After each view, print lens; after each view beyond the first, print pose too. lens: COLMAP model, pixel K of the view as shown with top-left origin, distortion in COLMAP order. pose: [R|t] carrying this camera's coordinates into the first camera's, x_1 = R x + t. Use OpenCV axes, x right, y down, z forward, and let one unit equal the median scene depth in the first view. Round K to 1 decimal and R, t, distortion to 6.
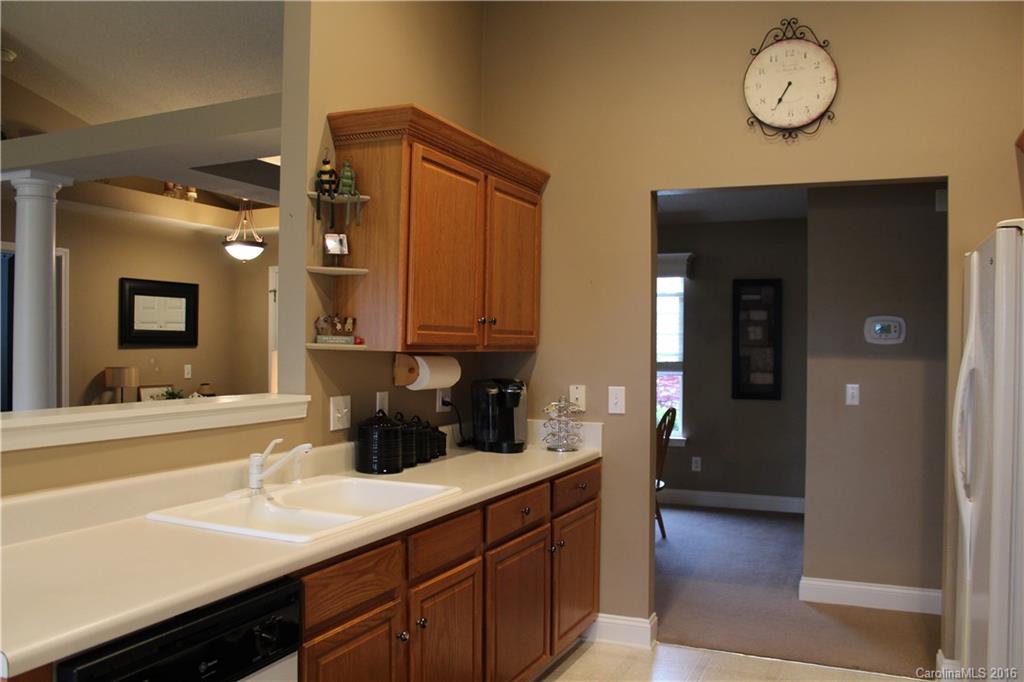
lens RADIAL K [[853.8, 0, 512.0], [0, 853.8, 341.0], [0, 0, 1]] dist [-0.165738, 0.134476]
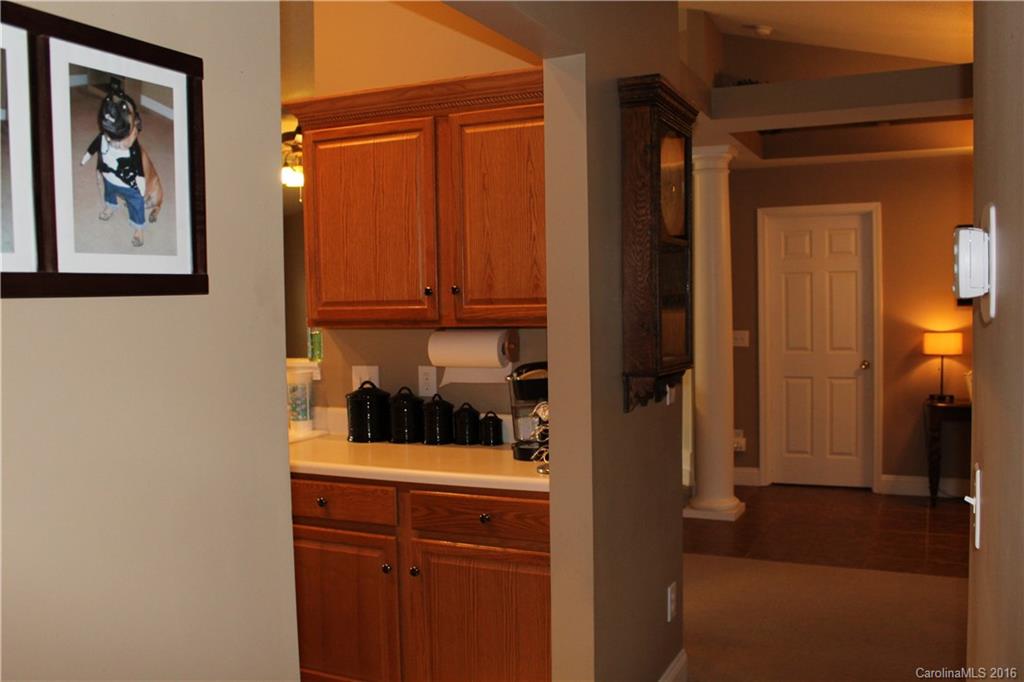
lens RADIAL K [[899.1, 0, 512.0], [0, 899.1, 341.0], [0, 0, 1]] dist [-0.006896, -0.001477]
pose [[-0.021771, 0.023802, -0.999480, 0.948744], [0.018601, 0.999553, 0.023399, 0.007561], [0.999590, -0.018082, -0.022204, 1.193394]]
